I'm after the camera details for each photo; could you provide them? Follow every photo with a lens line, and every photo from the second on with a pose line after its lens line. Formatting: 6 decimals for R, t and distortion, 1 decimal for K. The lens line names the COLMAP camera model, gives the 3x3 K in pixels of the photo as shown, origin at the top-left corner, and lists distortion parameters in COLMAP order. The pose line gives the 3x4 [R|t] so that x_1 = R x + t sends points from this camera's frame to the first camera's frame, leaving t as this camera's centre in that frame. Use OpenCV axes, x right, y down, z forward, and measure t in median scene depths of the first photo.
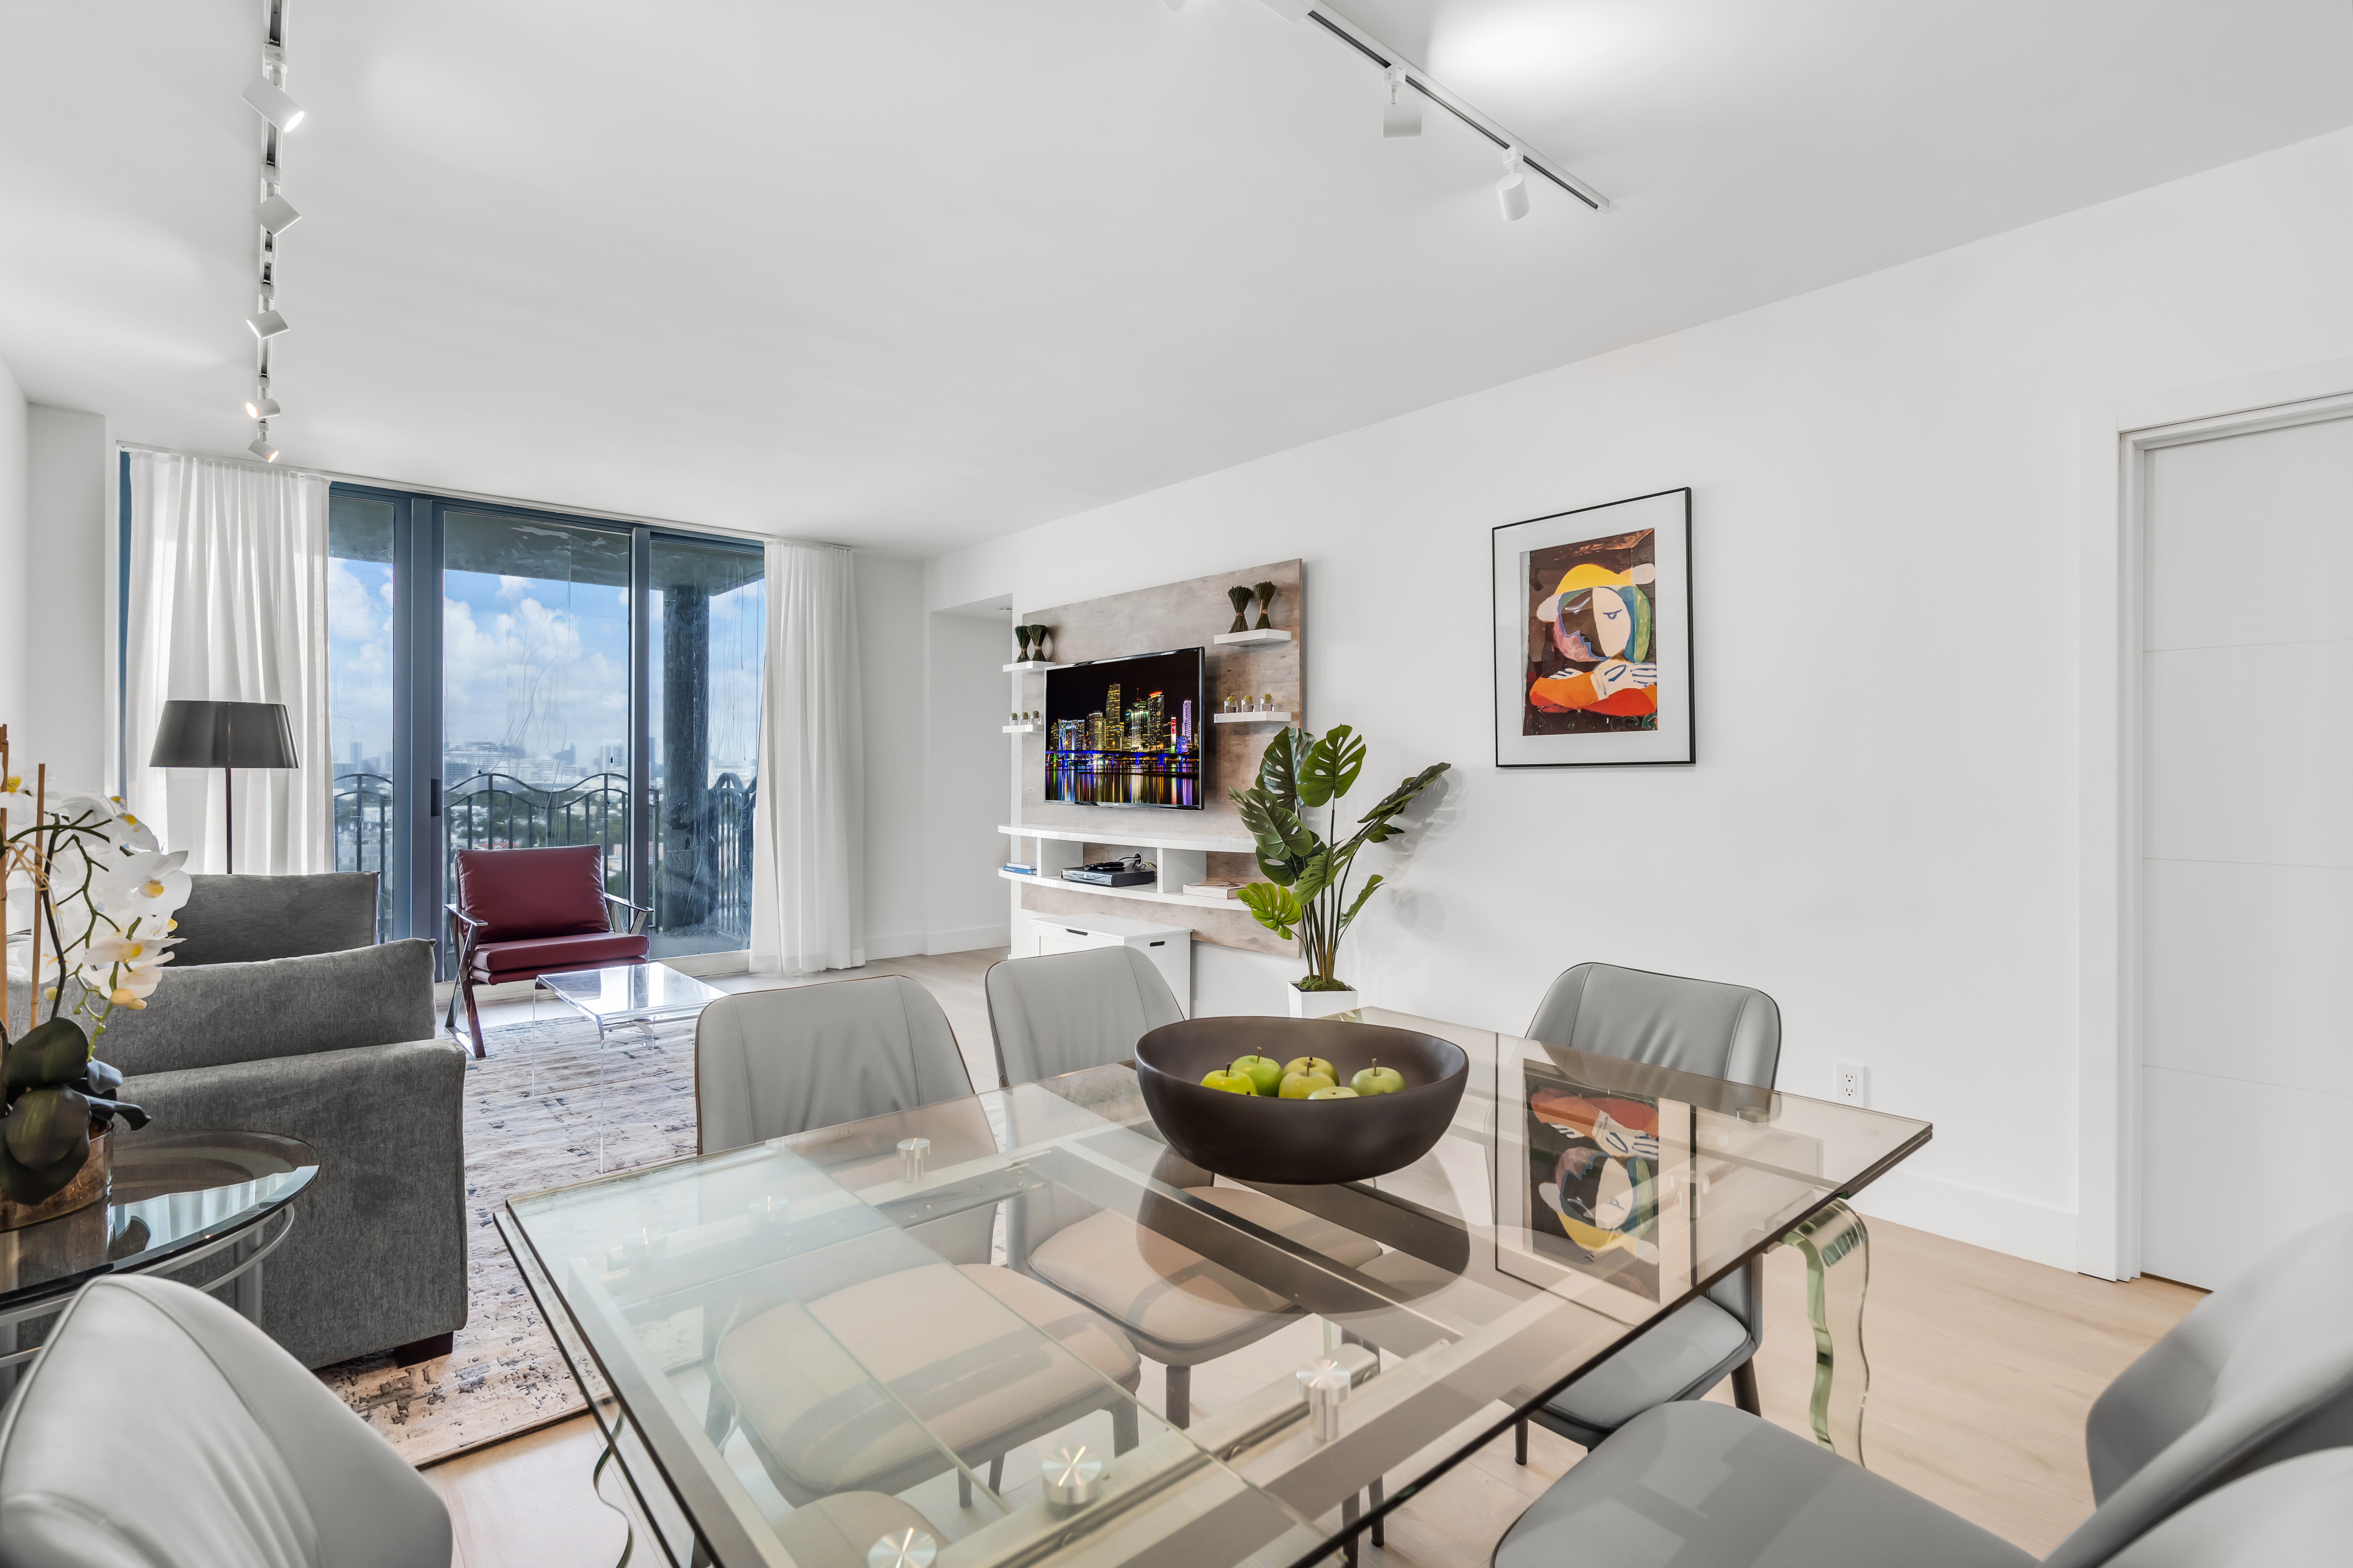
lens RADIAL K [[1082.8, 0, 1186.2], [0, 1082.8, 768.8], [0, 0, 1]] dist [-0.001242, -0.001713]
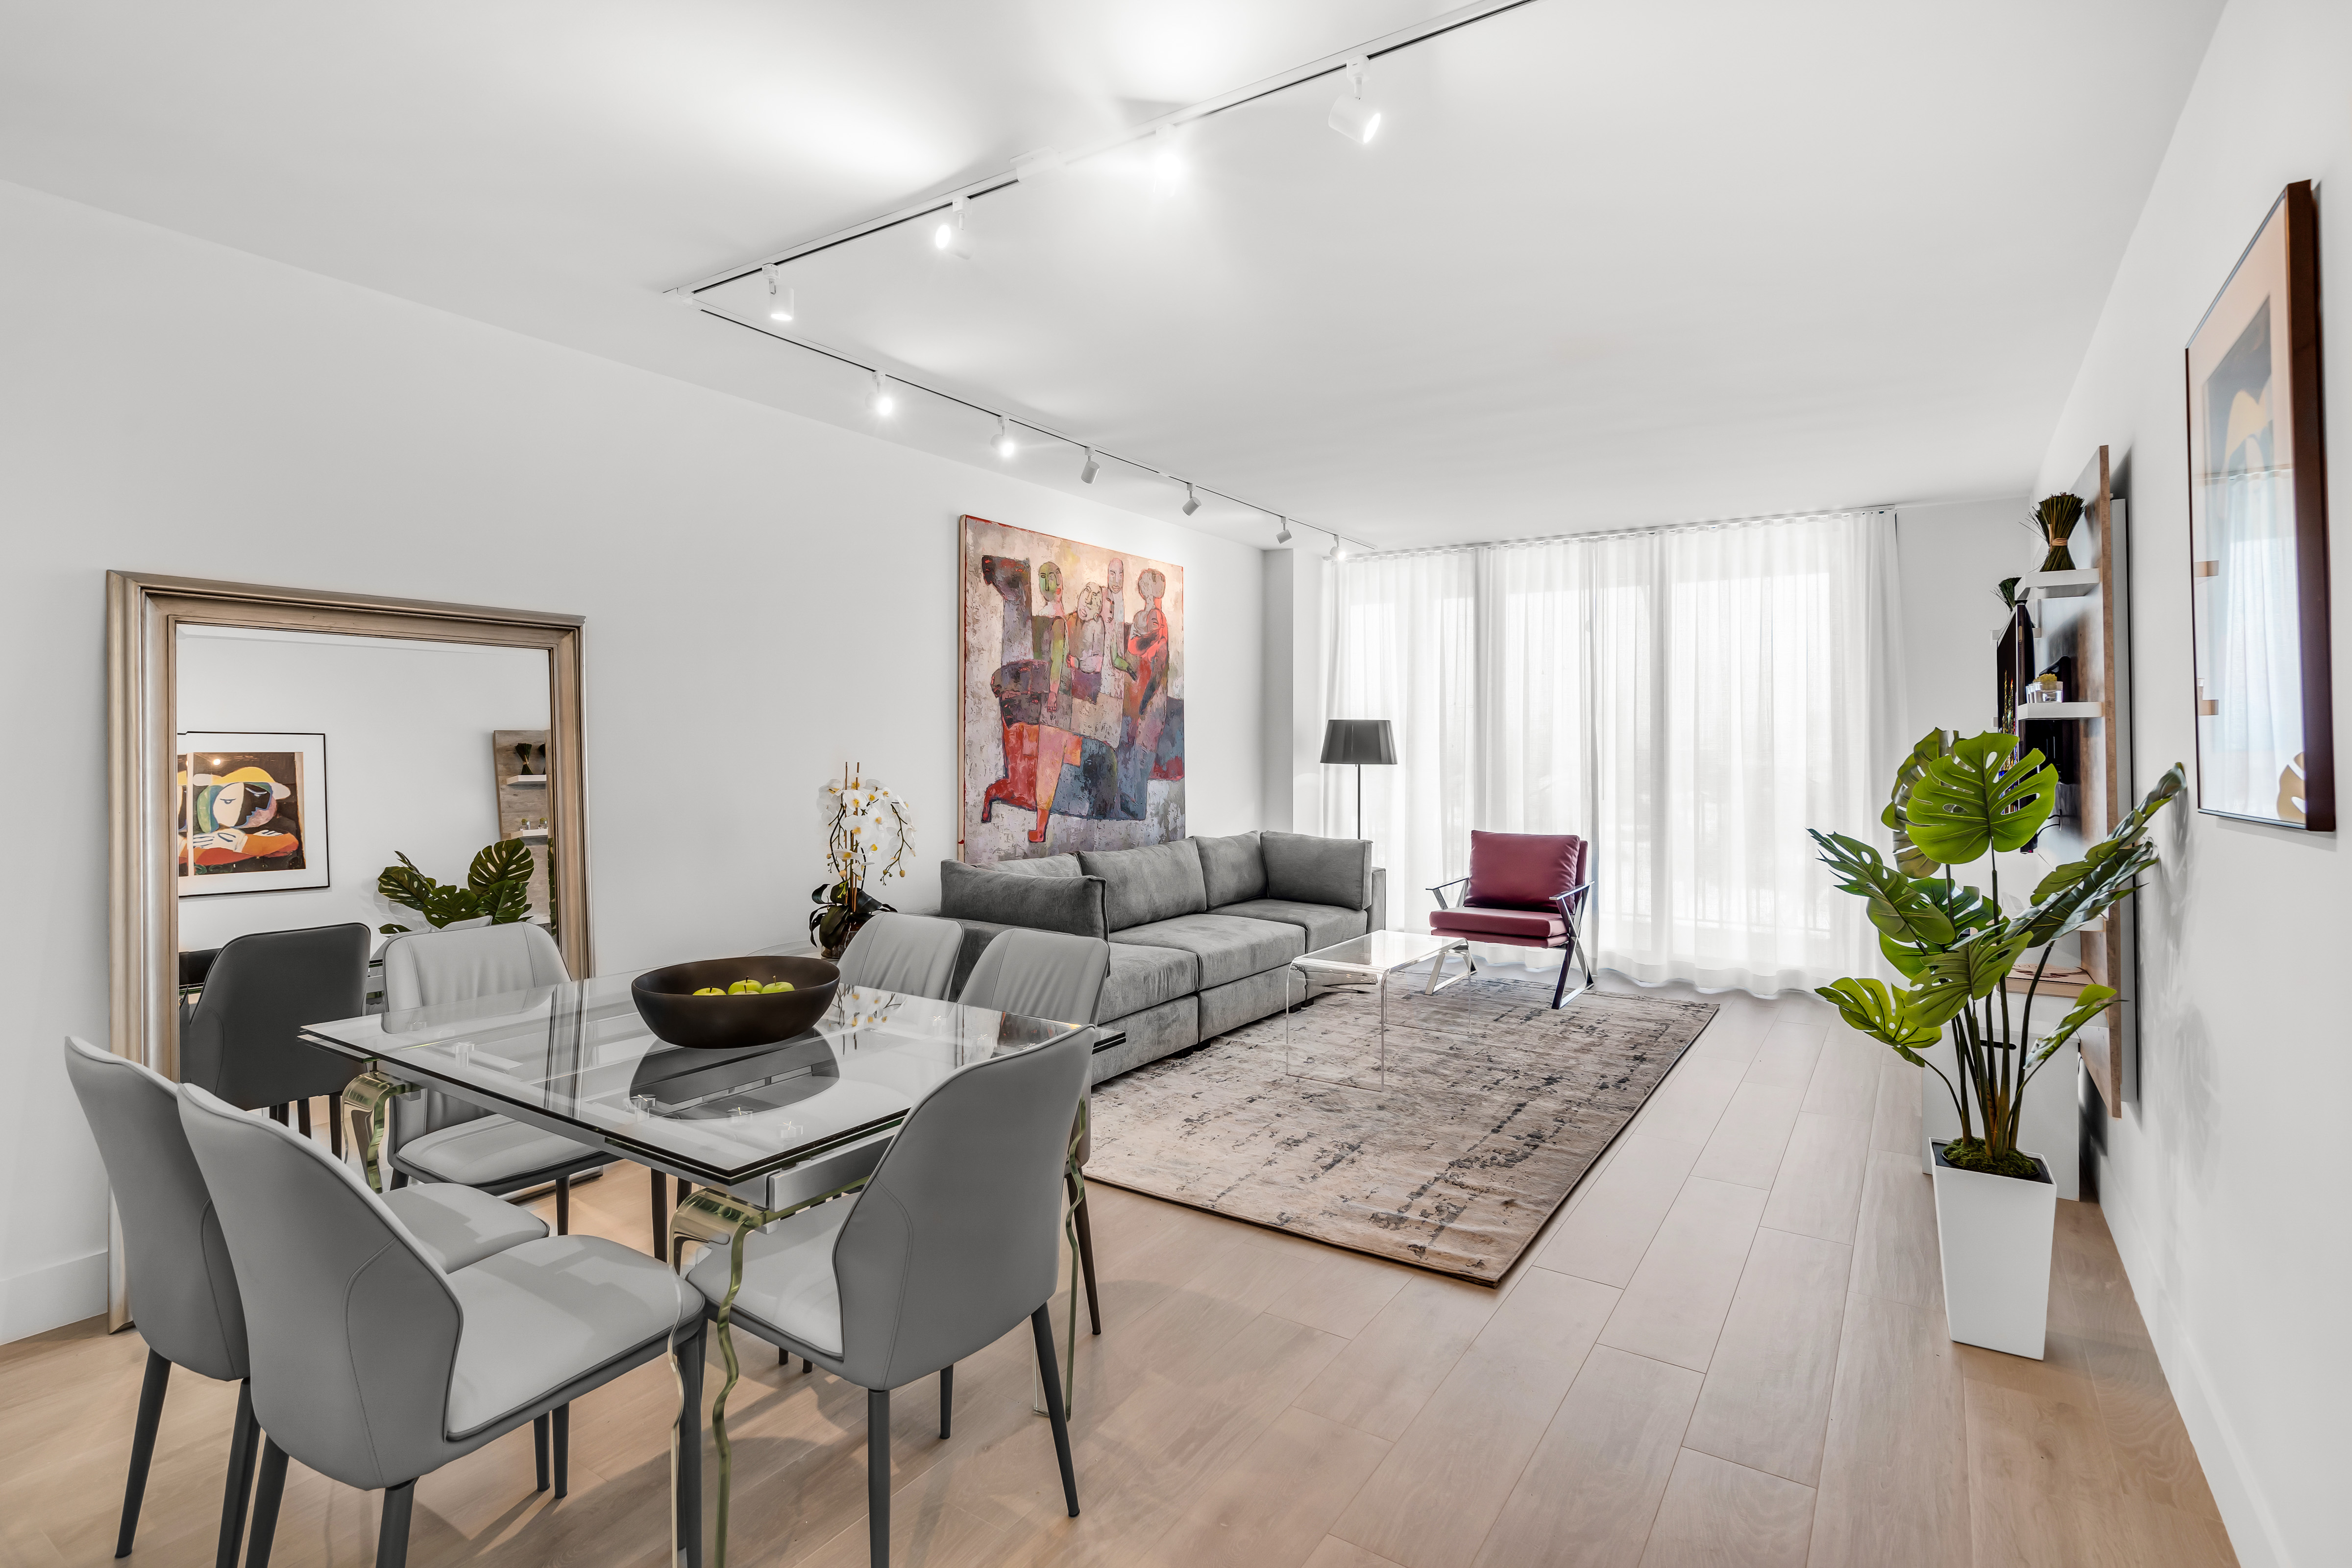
lens RADIAL K [[1141.7, 0, 1172.6], [0, 1141.7, 715.7], [0, 0, 1]] dist [0.001423, 0.000807]
pose [[0.269596, -0.022225, -0.962717, 0.550519], [-0.003024, 0.999709, -0.023926, -0.027075], [0.962969, 0.009362, 0.269450, 0.324107]]
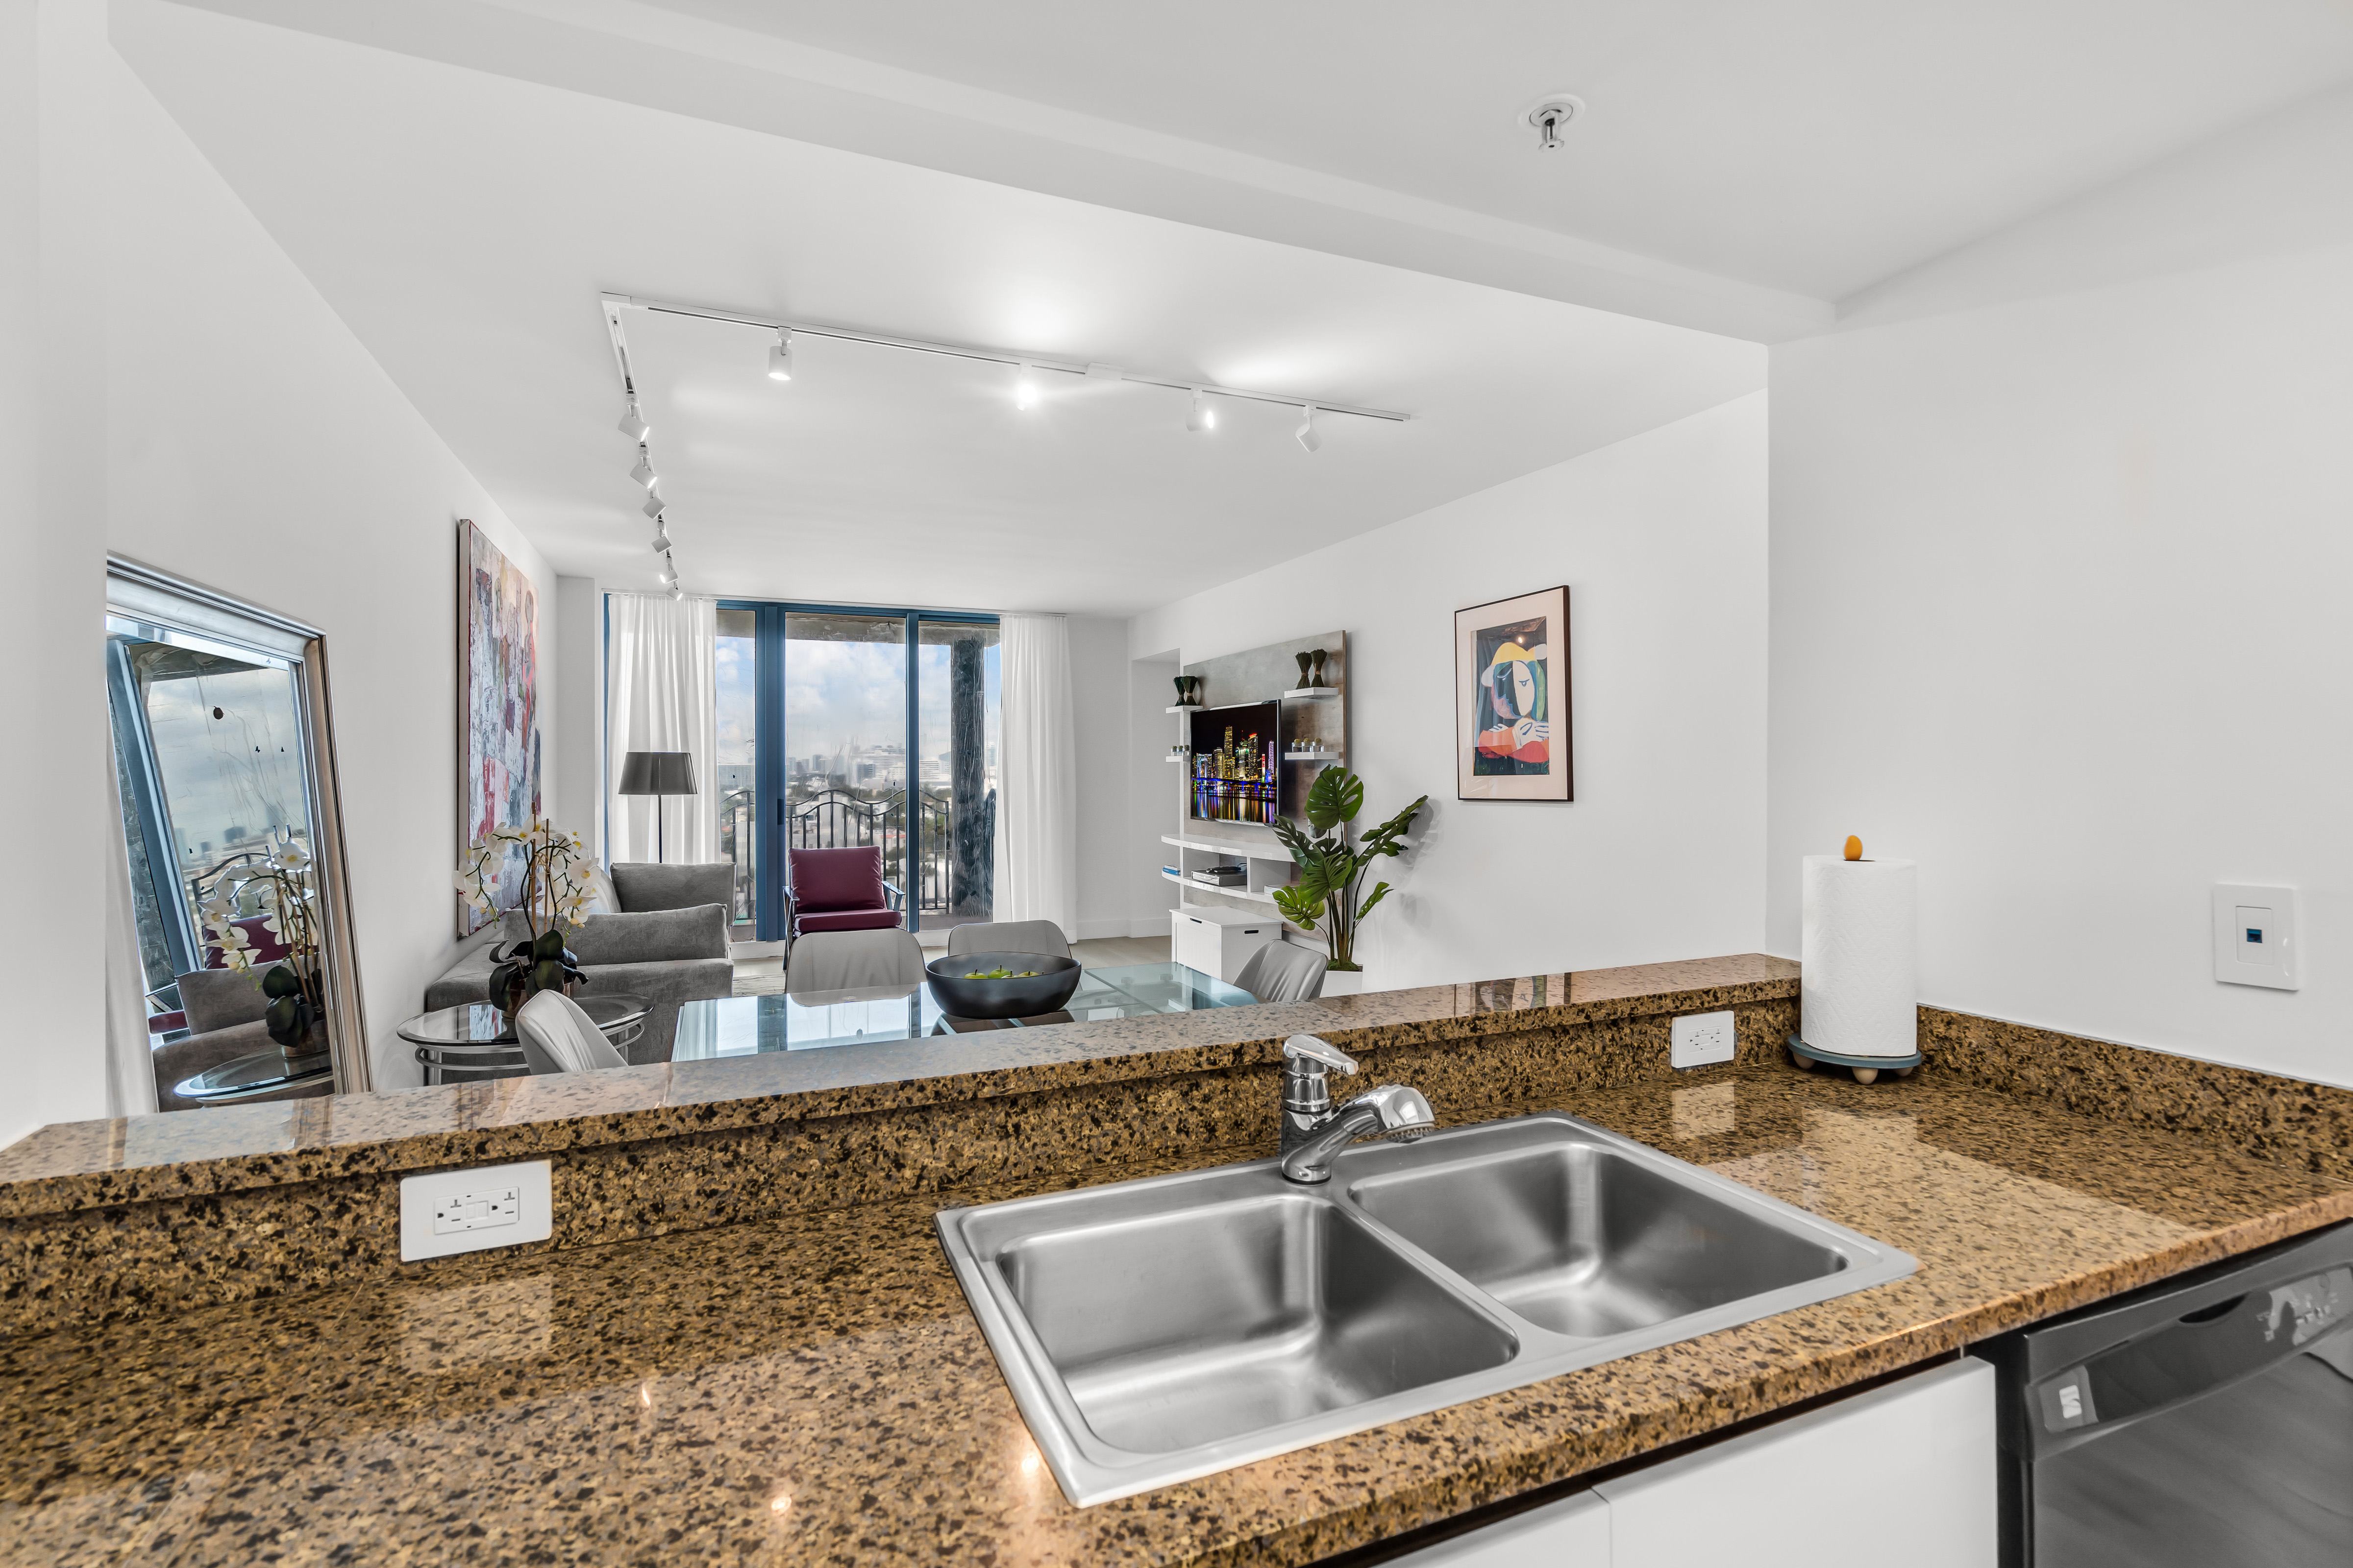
lens RADIAL K [[1083.5, 0, 1184.3], [0, 1083.5, 765.2], [0, 0, 1]] dist [-0.002416, -0.000055]
pose [[0.952912, -0.006379, -0.303179, 0.299771], [0.005677, 0.999979, -0.003196, -0.032957], [0.303193, 0.001325, 0.952928, -0.251932]]
